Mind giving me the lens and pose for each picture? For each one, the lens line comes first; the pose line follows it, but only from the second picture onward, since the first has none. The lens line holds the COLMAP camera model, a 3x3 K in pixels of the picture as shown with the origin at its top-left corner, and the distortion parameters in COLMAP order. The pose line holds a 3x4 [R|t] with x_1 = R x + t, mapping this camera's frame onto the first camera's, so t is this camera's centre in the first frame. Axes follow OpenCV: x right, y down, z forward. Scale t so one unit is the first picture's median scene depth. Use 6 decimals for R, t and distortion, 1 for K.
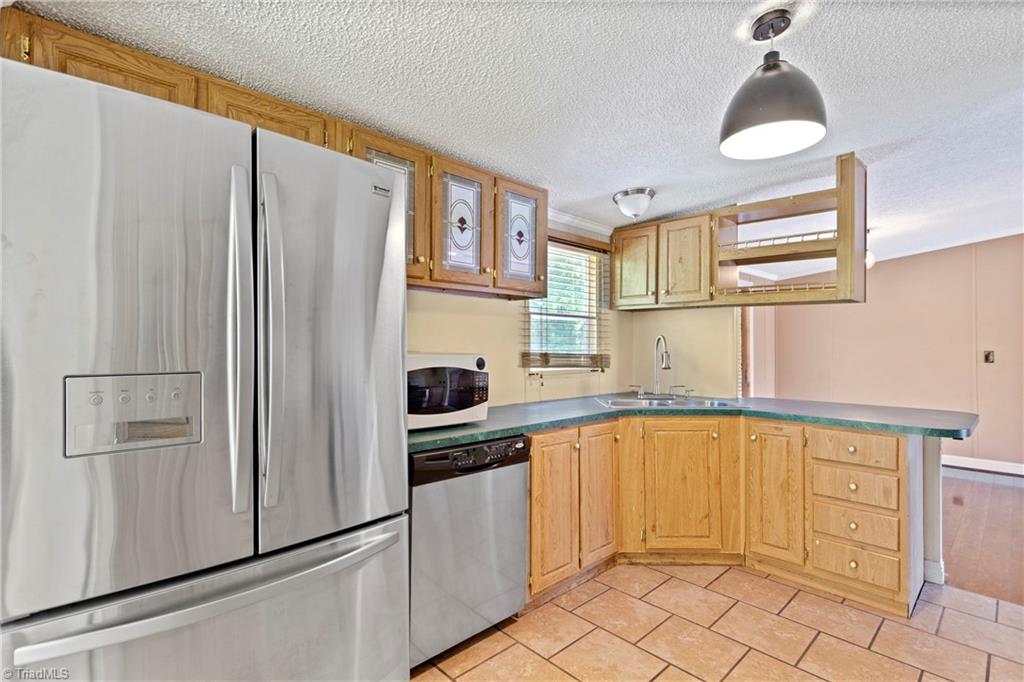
lens RADIAL K [[485.6, 0, 509.8], [0, 485.6, 344.6], [0, 0, 1]] dist [0.000448, 0.000342]
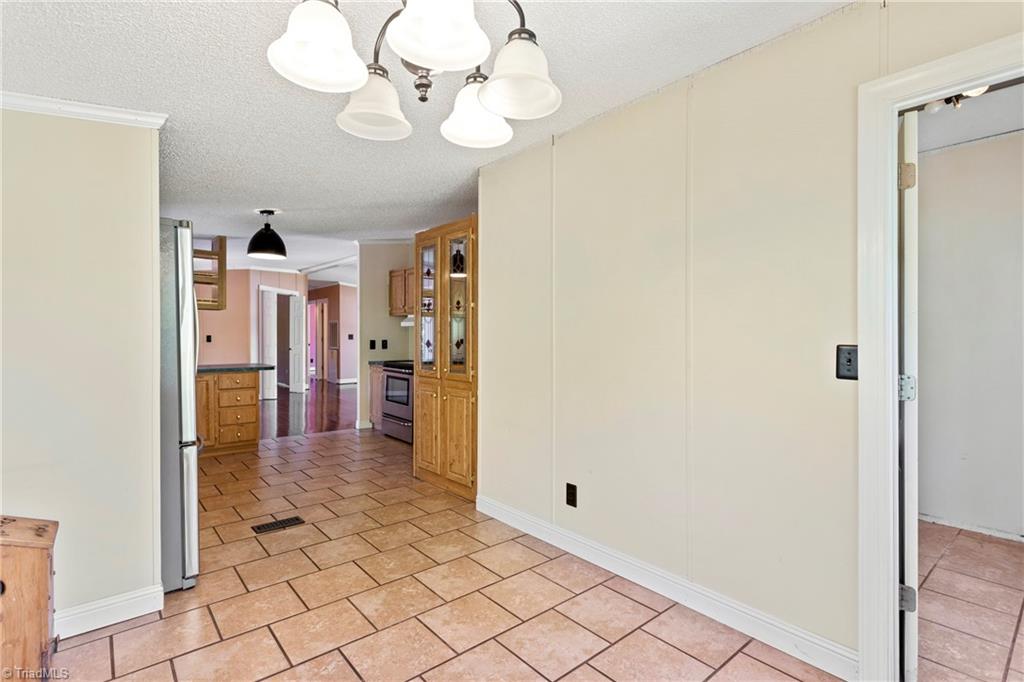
lens RADIAL K [[497.6, 0, 509.8], [0, 497.6, 330.7], [0, 0, 1]] dist [-0.002680, 0.000186]
pose [[0.060259, 0.000136, 0.998183, -1.362919], [-0.002426, 0.999997, 0.000011, -0.010287], [-0.998180, -0.002423, 0.060259, -0.317718]]
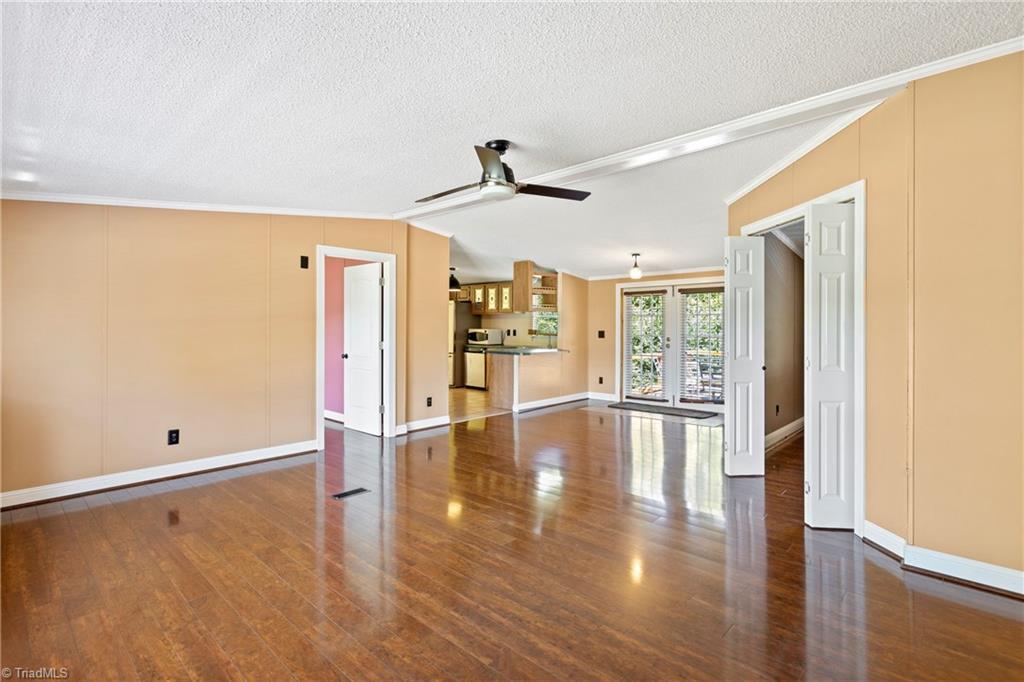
lens RADIAL K [[497.6, 0, 509.8], [0, 497.6, 330.7], [0, 0, 1]] dist [-0.002680, 0.000186]
pose [[0.054171, 0.004929, -0.998520, 3.905002], [0.001995, 0.999985, 0.005044, 0.008532], [0.998530, -0.002265, 0.054160, 0.850443]]
